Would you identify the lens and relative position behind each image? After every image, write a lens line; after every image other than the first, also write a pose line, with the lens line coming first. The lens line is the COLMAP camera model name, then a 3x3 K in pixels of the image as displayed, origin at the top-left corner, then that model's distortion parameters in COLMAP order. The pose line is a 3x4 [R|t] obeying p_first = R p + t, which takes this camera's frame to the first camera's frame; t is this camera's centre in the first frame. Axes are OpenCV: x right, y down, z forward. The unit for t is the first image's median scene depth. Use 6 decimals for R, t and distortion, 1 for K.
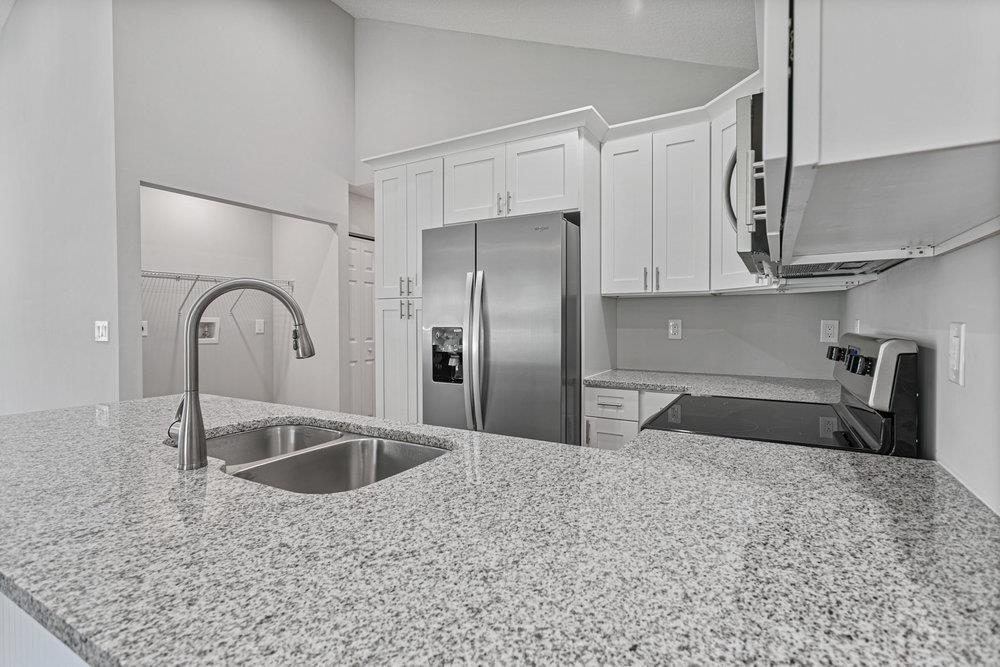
lens RADIAL K [[481.1, 0, 498.5], [0, 481.1, 329.0], [0, 0, 1]] dist [0.003033, 0.001236]
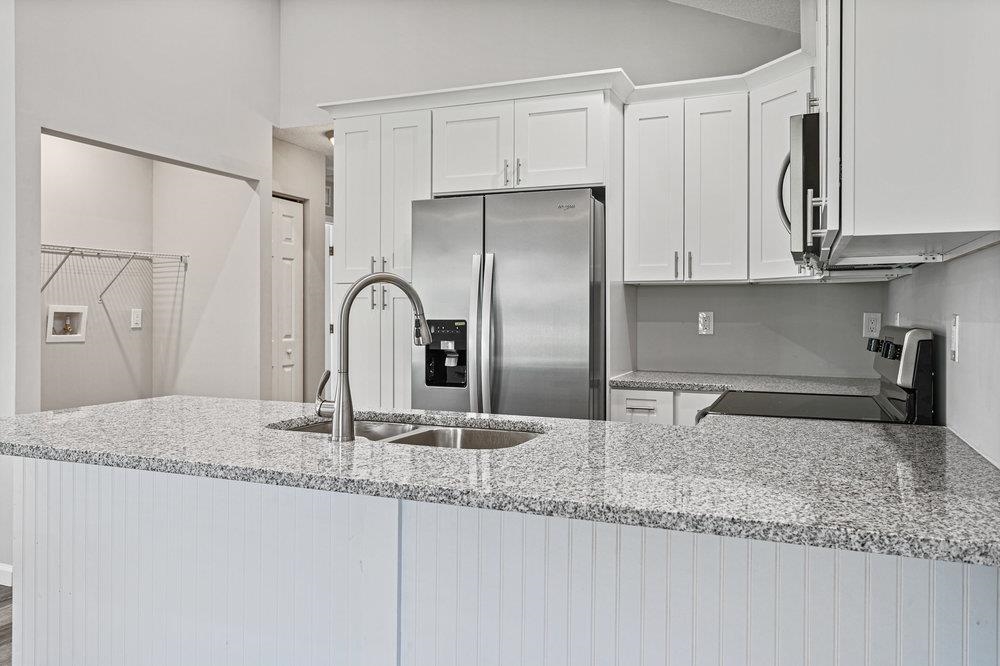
lens RADIAL K [[759.9, 0, 499.0], [0, 759.9, 315.1], [0, 0, 1]] dist [0.008071, 0.008272]
pose [[0.990425, 0.004290, 0.137987, -0.206492], [-0.002334, 0.999895, -0.014328, 0.007338], [-0.138034, 0.013869, 0.990330, -0.322975]]
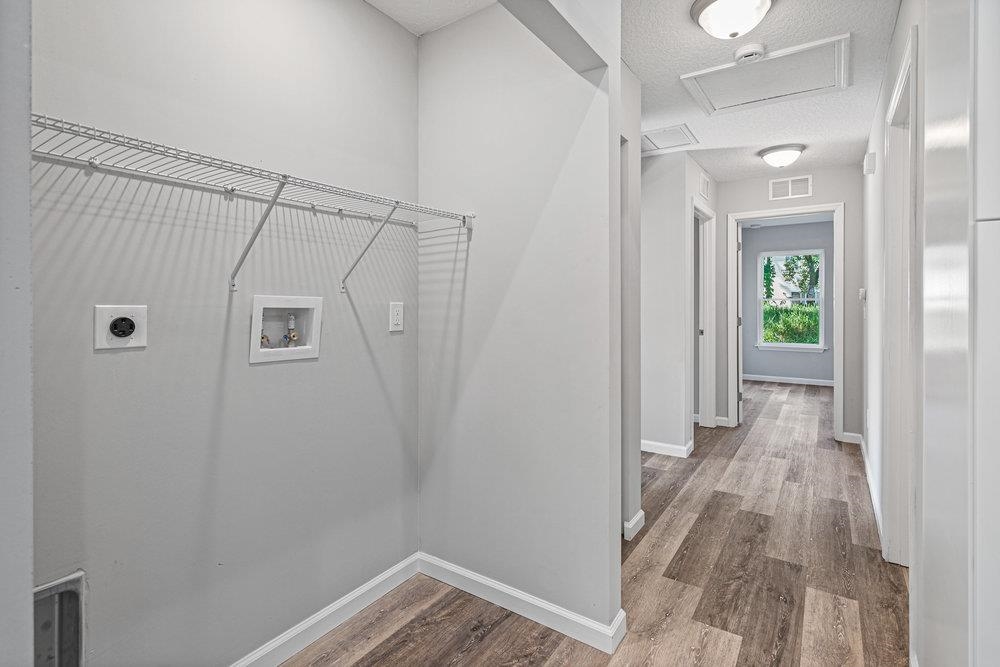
lens RADIAL K [[481.1, 0, 492.3], [0, 481.1, 307.1], [0, 0, 1]] dist [0.003033, 0.001236]
pose [[0.996668, 0.002585, -0.081520, -0.628775], [-0.003497, 0.999933, -0.011052, -0.016990], [0.081486, 0.011300, 0.996610, 0.940997]]
